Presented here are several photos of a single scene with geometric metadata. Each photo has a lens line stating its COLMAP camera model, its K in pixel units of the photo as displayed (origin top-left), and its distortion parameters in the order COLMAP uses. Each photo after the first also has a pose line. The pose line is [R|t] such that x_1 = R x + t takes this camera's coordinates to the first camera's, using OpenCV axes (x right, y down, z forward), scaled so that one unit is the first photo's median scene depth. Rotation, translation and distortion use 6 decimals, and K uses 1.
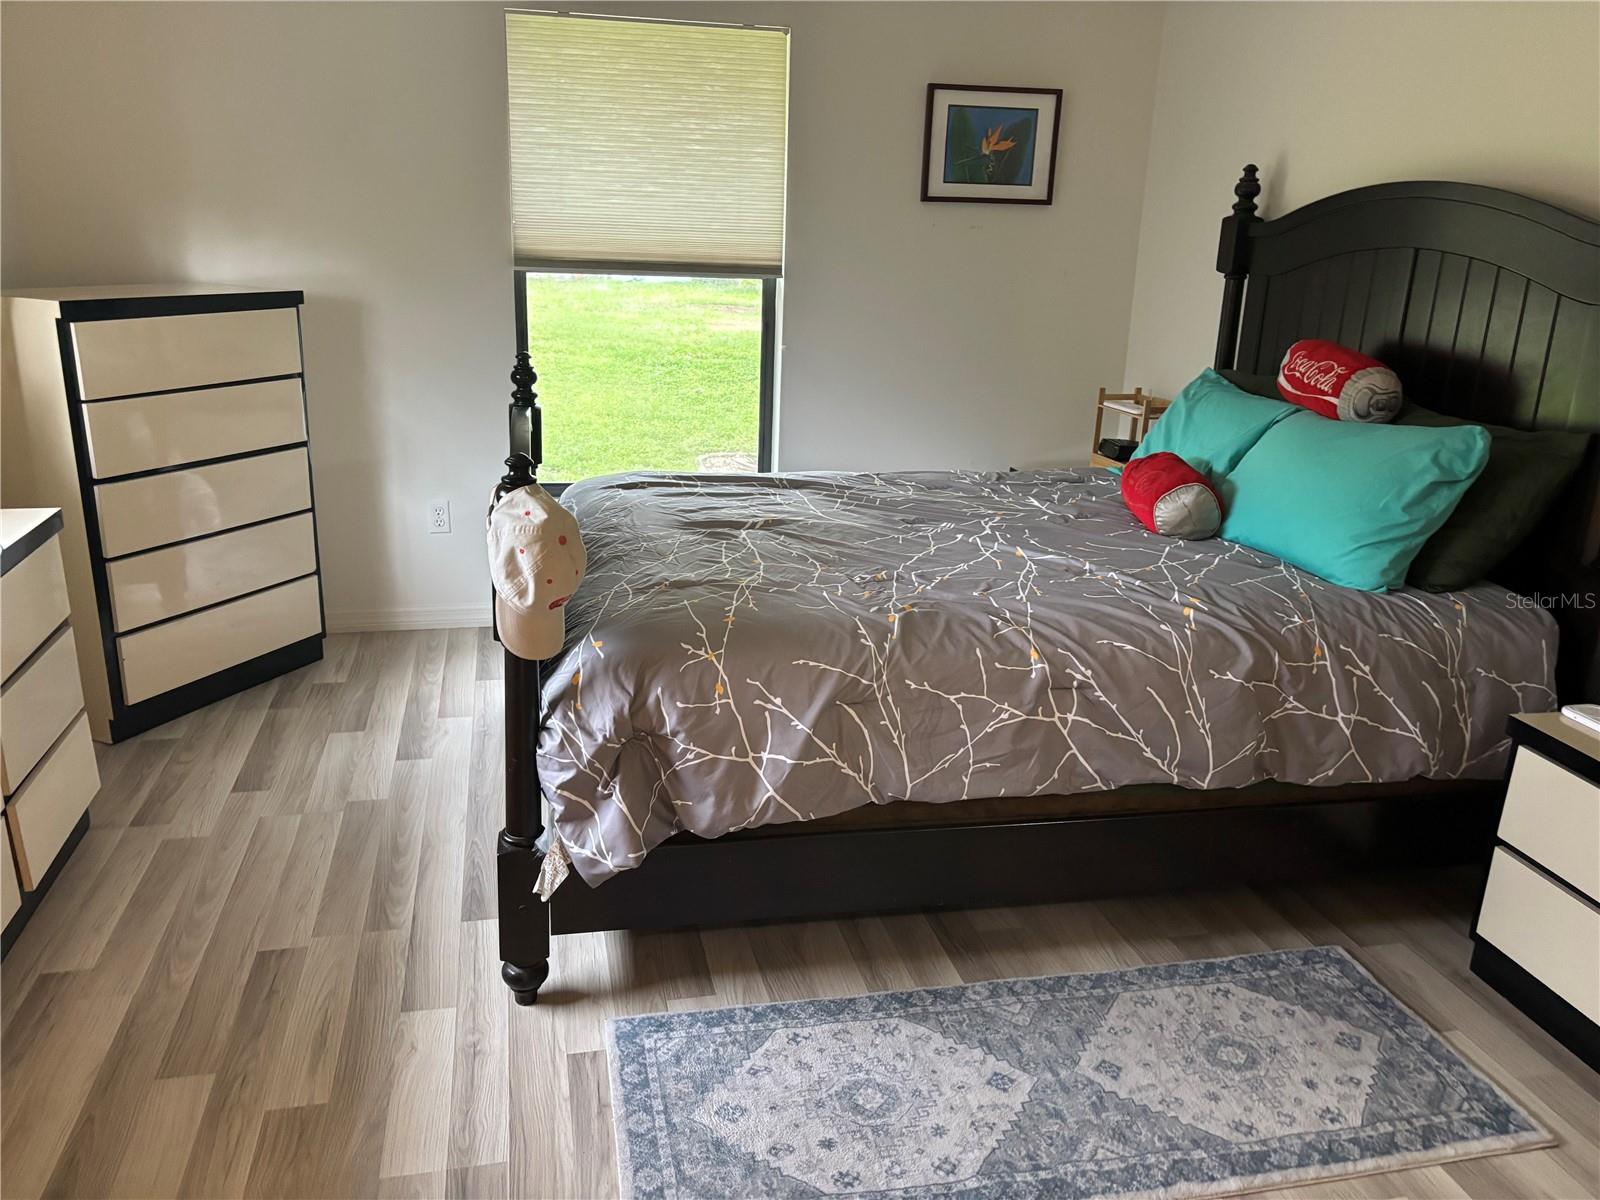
lens RADIAL K [[1369.9, 0, 841.3], [0, 1369.9, 679.5], [0, 0, 1]] dist [0.127174, -0.322415]
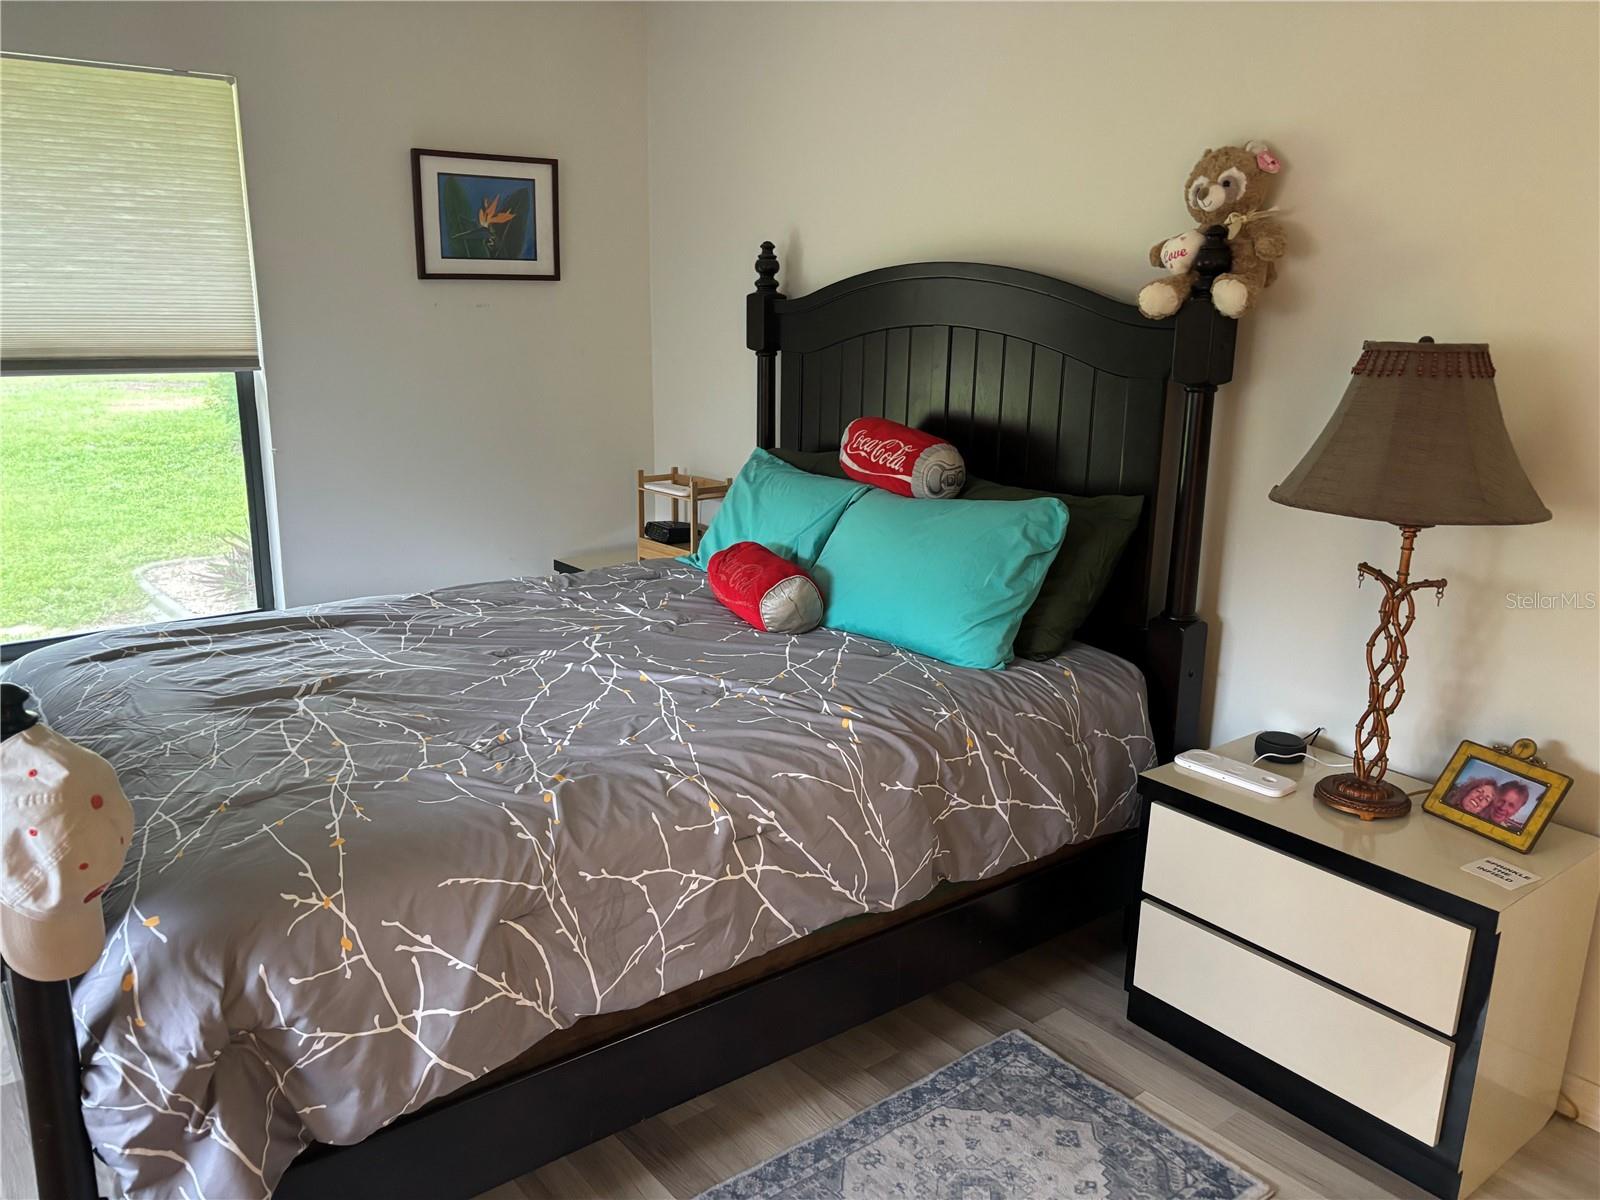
lens RADIAL K [[1301.1, 0, 878.5], [0, 1301.1, 650.3], [0, 0, 1]] dist [0.061511, -0.071915]
pose [[0.896134, -0.130232, 0.424245, -0.094137], [0.146728, 0.989157, -0.006290, -0.087696], [-0.418826, 0.067885, 0.905525, 0.188096]]
